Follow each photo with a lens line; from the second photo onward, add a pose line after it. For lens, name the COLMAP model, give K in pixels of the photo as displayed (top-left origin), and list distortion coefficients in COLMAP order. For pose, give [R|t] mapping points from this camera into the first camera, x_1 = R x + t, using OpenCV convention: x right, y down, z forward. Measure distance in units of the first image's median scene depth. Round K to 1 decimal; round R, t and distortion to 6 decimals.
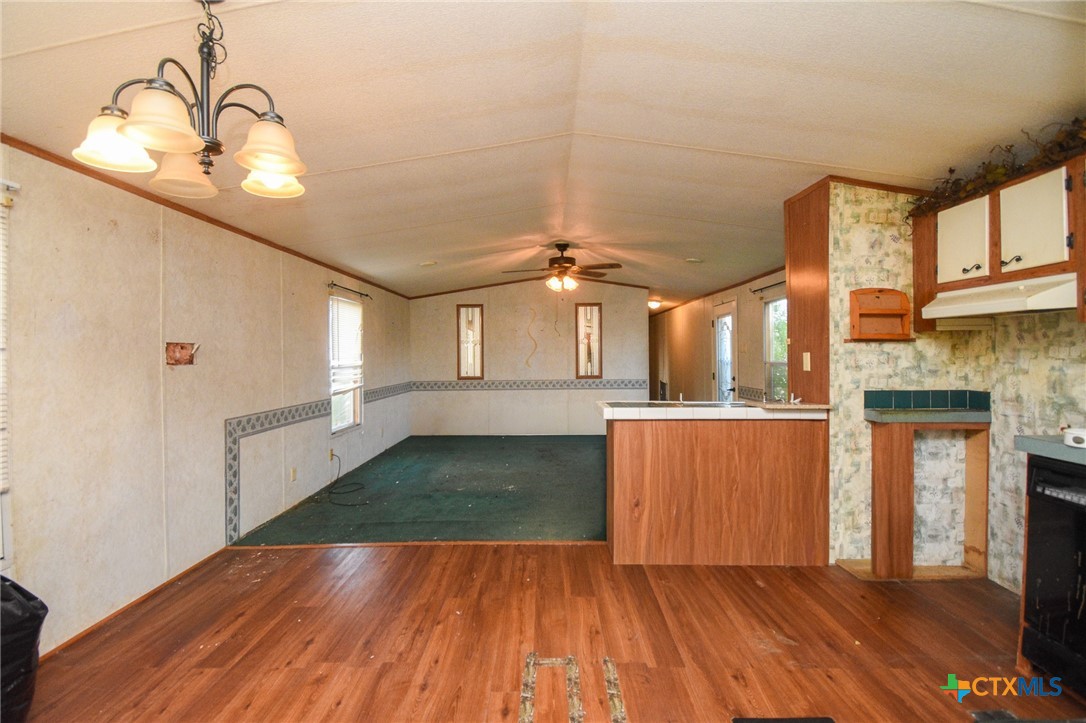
lens RADIAL K [[488.2, 0, 527.0], [0, 488.2, 358.0], [0, 0, 1]] dist [0.001298, -0.013616]
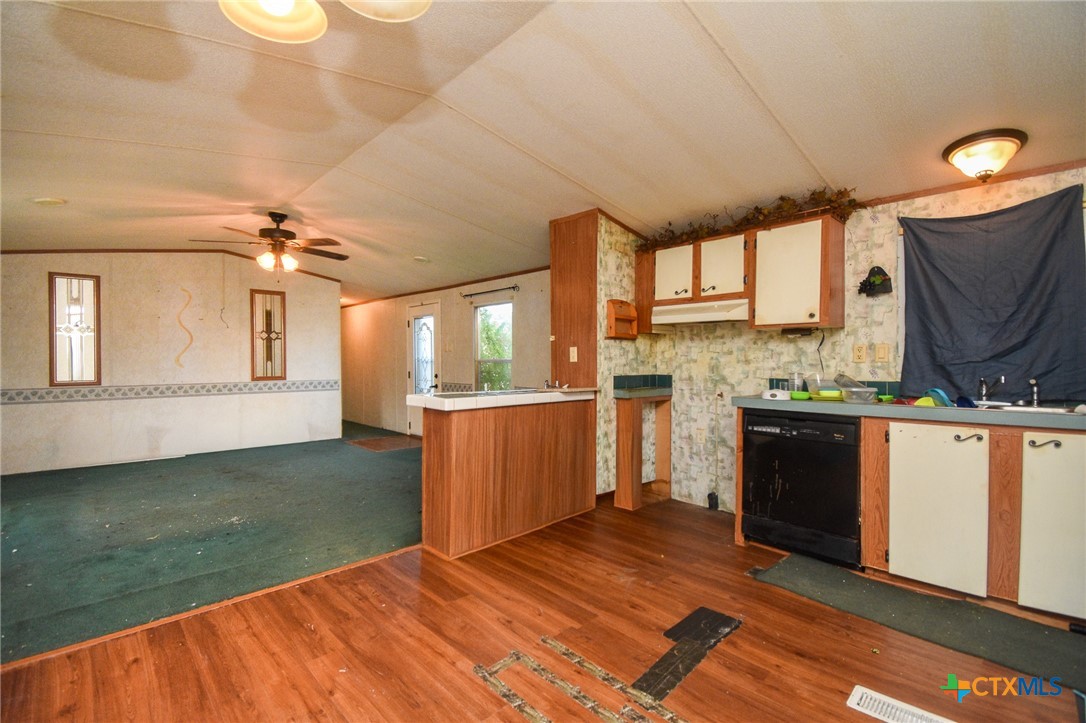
lens RADIAL K [[488.2, 0, 537.0], [0, 488.2, 365.1], [0, 0, 1]] dist [0.001298, -0.013616]
pose [[0.700865, 0.000382, 0.713294, -0.404584], [-0.002746, 0.999994, 0.002164, 0.034807], [-0.713289, -0.003475, 0.700862, 0.214878]]
